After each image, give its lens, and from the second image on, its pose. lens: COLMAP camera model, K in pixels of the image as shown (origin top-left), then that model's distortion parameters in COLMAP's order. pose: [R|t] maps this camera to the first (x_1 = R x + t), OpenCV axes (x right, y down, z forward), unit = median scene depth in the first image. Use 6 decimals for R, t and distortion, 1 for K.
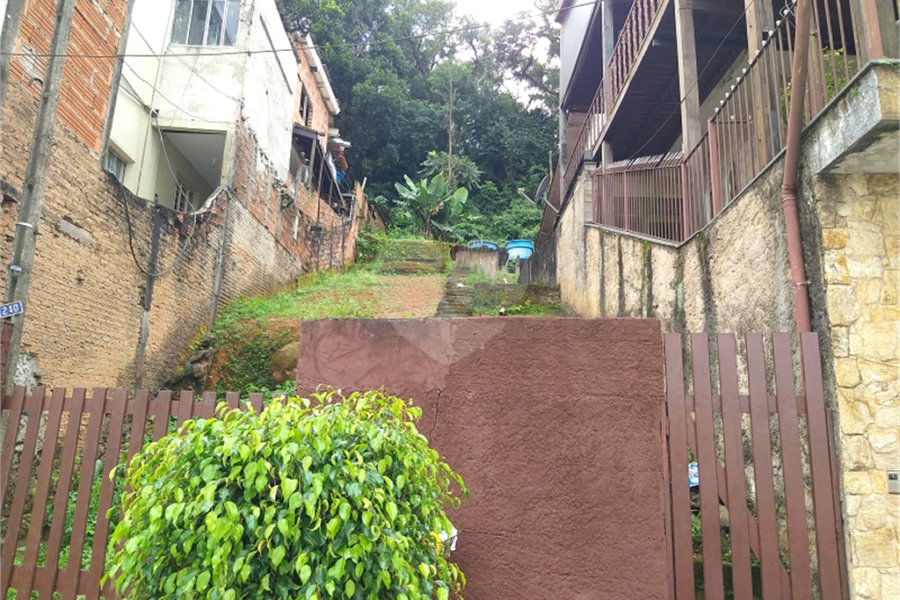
lens RADIAL K [[699.7, 0, 464.6], [0, 699.7, 284.9], [0, 0, 1]] dist [0.040301, -0.086820]
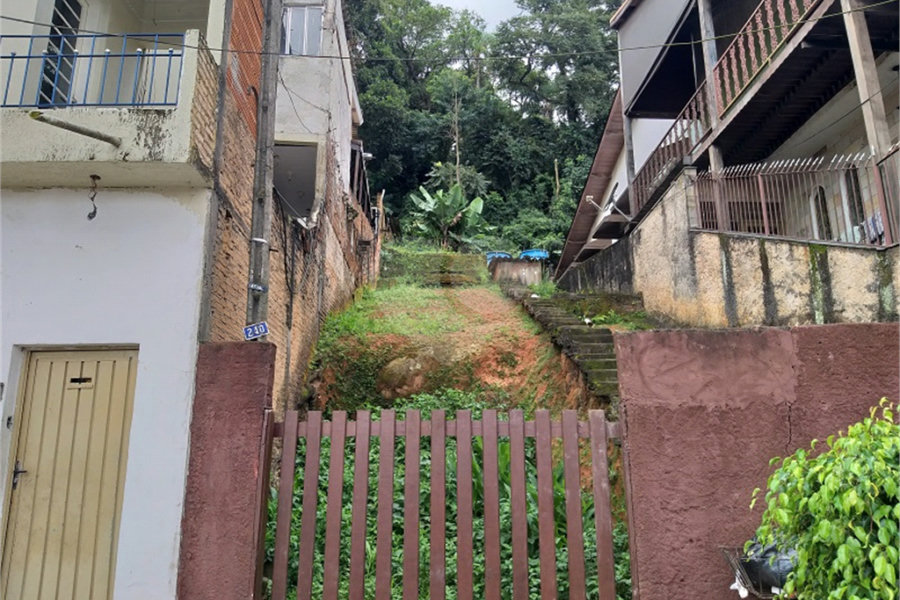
lens RADIAL K [[708.6, 0, 455.4], [0, 708.6, 286.0], [0, 0, 1]] dist [0.080907, -0.145505]
pose [[0.999065, -0.024770, 0.035432, -0.189588], [0.025319, 0.999565, -0.015113, -0.001870], [-0.035042, 0.015996, 0.999258, 0.013221]]
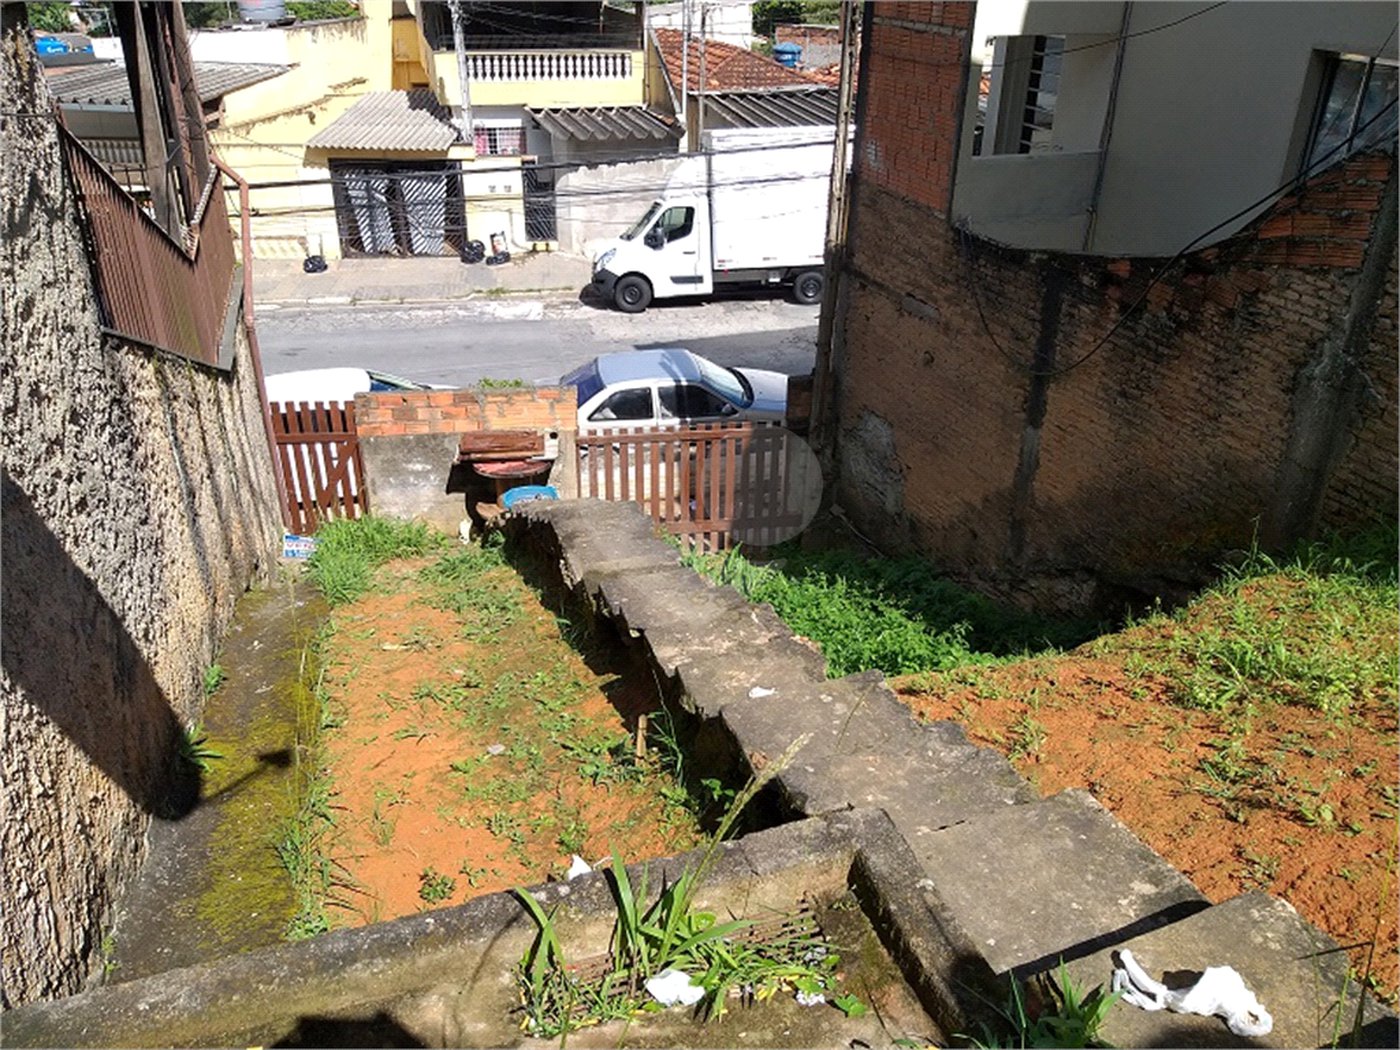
lens RADIAL K [[1092.5, 0, 698.8], [0, 1092.5, 517.8], [0, 0, 1]] dist [0.055195, -0.100664]
pose [[-0.949184, 0.118916, -0.291391, 0.104229], [0.042961, 0.966159, 0.254344, -0.111453], [0.311776, 0.228901, -0.922172, 1.359404]]
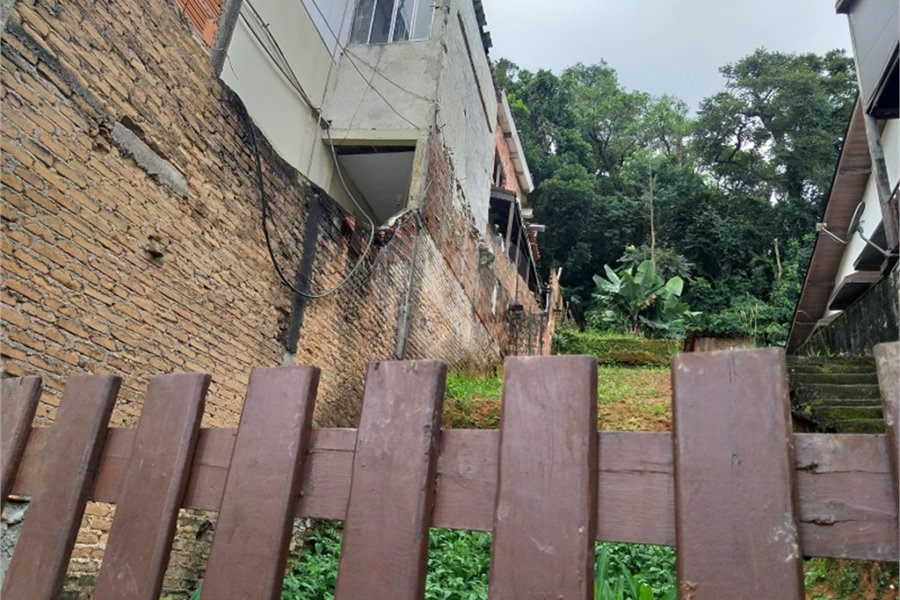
lens RADIAL K [[708.6, 0, 462.8], [0, 708.6, 286.4], [0, 0, 1]] dist [0.080907, -0.145505]
pose [[0.970366, -0.039864, -0.238330, -0.122855], [-0.003854, 0.983619, -0.180216, 0.065252], [0.241610, 0.175794, 0.954317, 0.335388]]
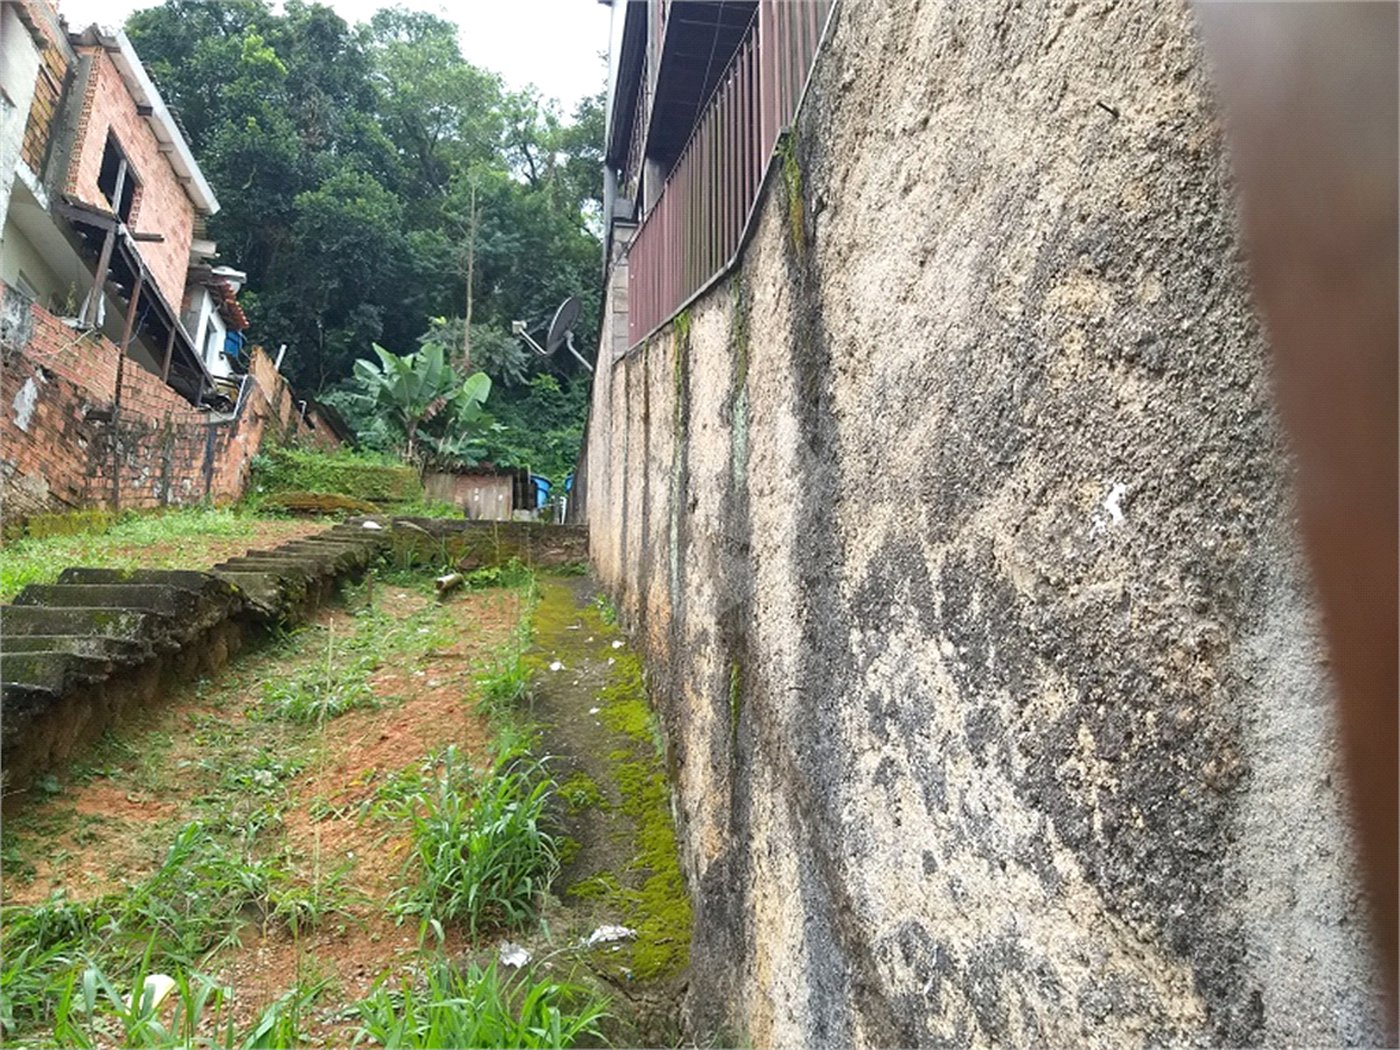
lens RADIAL K [[1092.5, 0, 737.3], [0, 1092.5, 486.5], [0, 0, 1]] dist [0.055195, -0.100664]
pose [[0.985815, 0.010724, 0.167491, 0.133679], [0.002052, 0.997112, -0.075922, 0.036933], [-0.167821, 0.075189, 0.982946, 0.335079]]
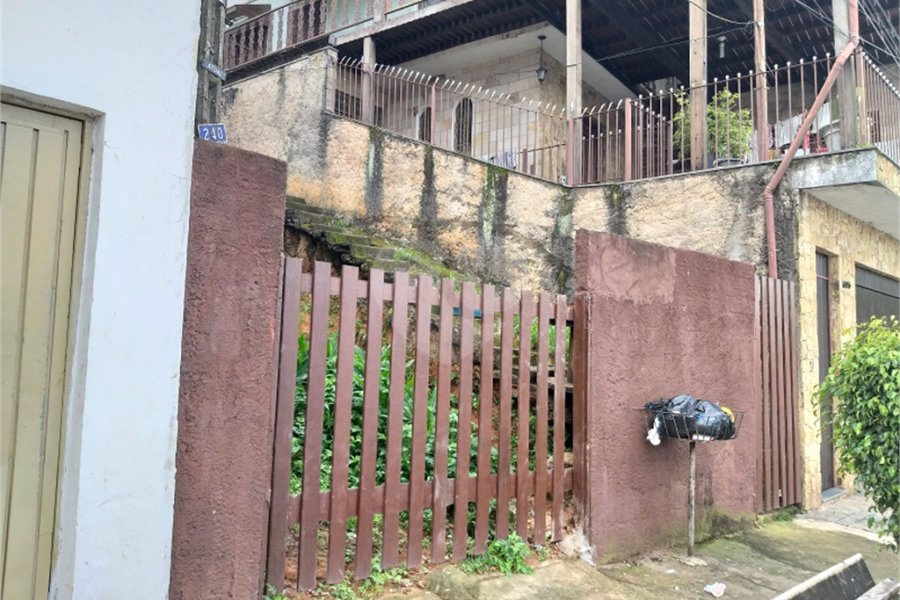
lens RADIAL K [[708.6, 0, 468.4], [0, 708.6, 289.7], [0, 0, 1]] dist [0.080907, -0.145505]
pose [[0.618417, 0.062205, 0.783384, -0.465542], [-0.201372, 0.976122, 0.081456, 0.034290], [-0.759612, -0.208126, 0.616177, 0.175111]]
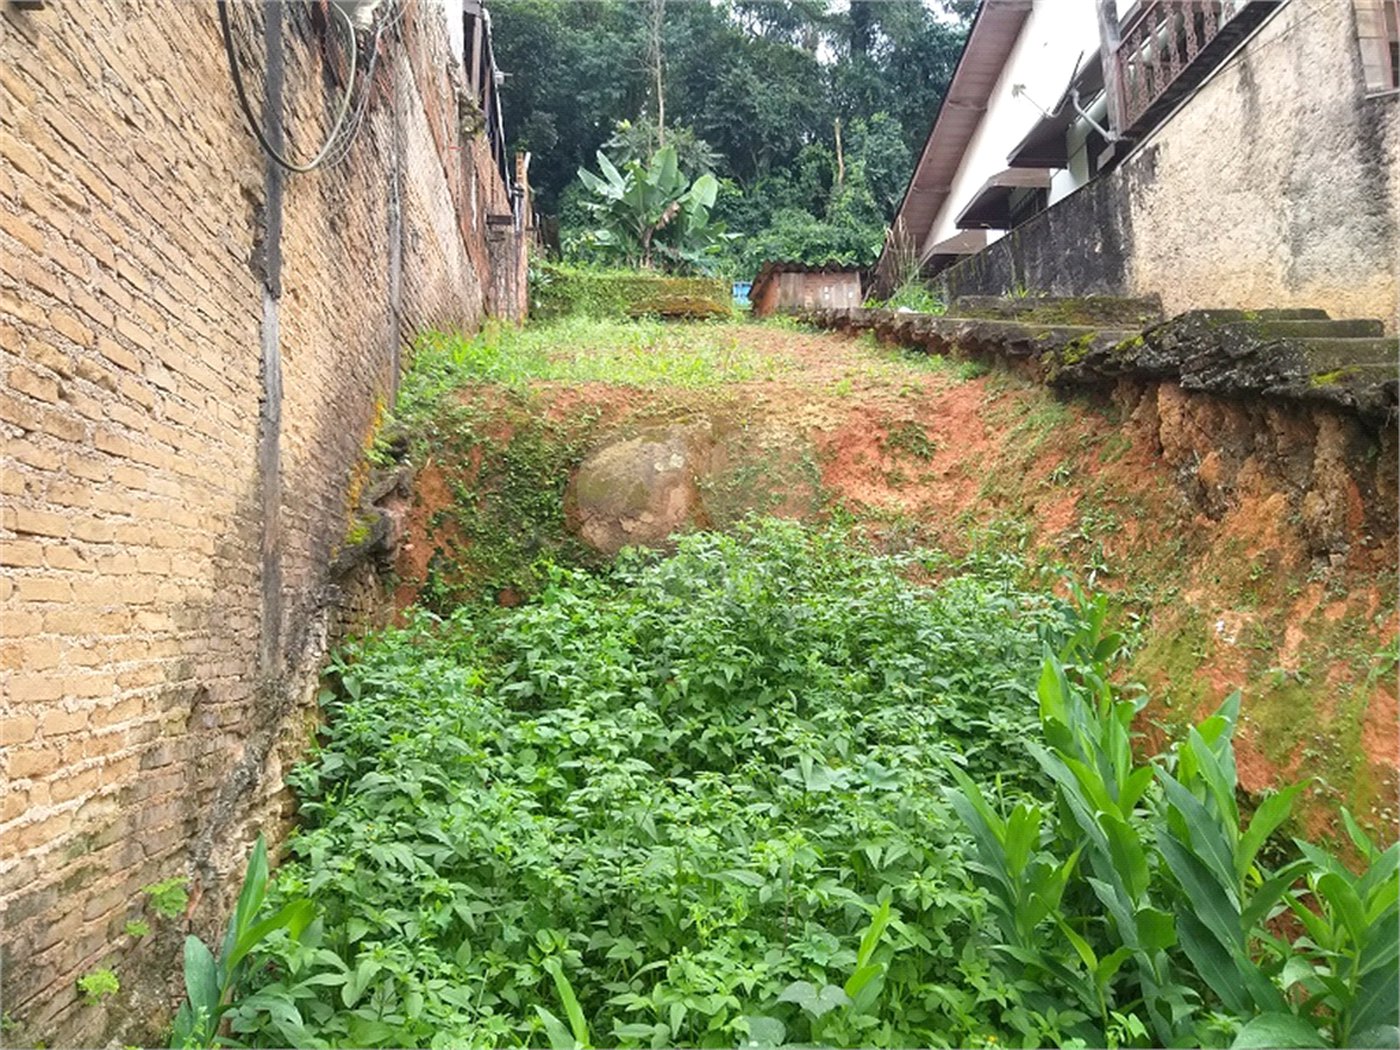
lens RADIAL K [[1092.5, 0, 704.7], [0, 1092.5, 516.6], [0, 0, 1]] dist [0.055195, -0.100664]
pose [[0.994145, -0.050488, 0.095537, -0.246704], [0.039798, 0.993061, 0.110661, 0.057518], [-0.100461, -0.106211, 0.989256, 0.421047]]
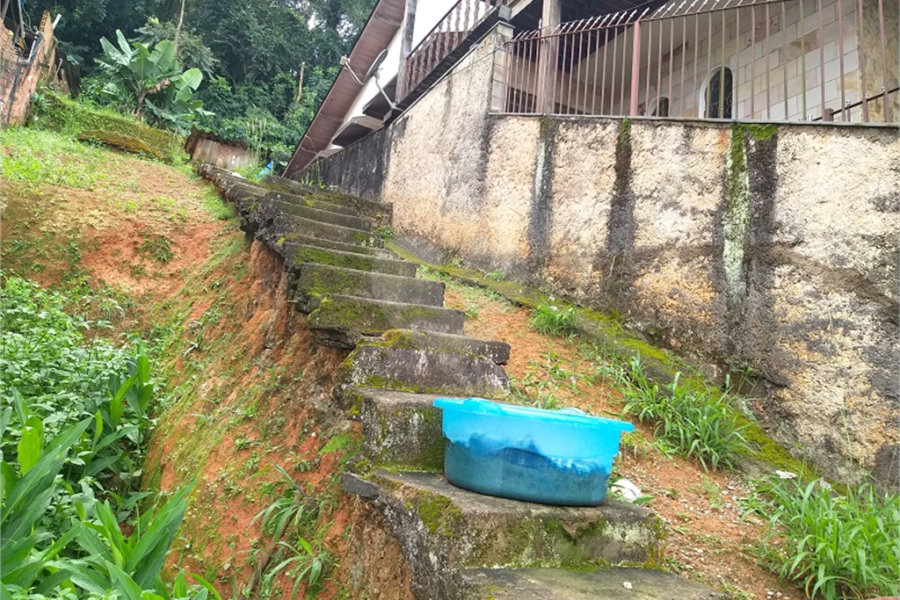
lens RADIAL K [[708.6, 0, 454.1], [0, 708.6, 272.3], [0, 0, 1]] dist [0.080907, -0.145505]
pose [[0.894947, 0.159095, 0.416843, -0.107902], [-0.179041, 0.983801, 0.008911, 0.058039], [-0.408673, -0.082607, 0.908935, 0.391760]]
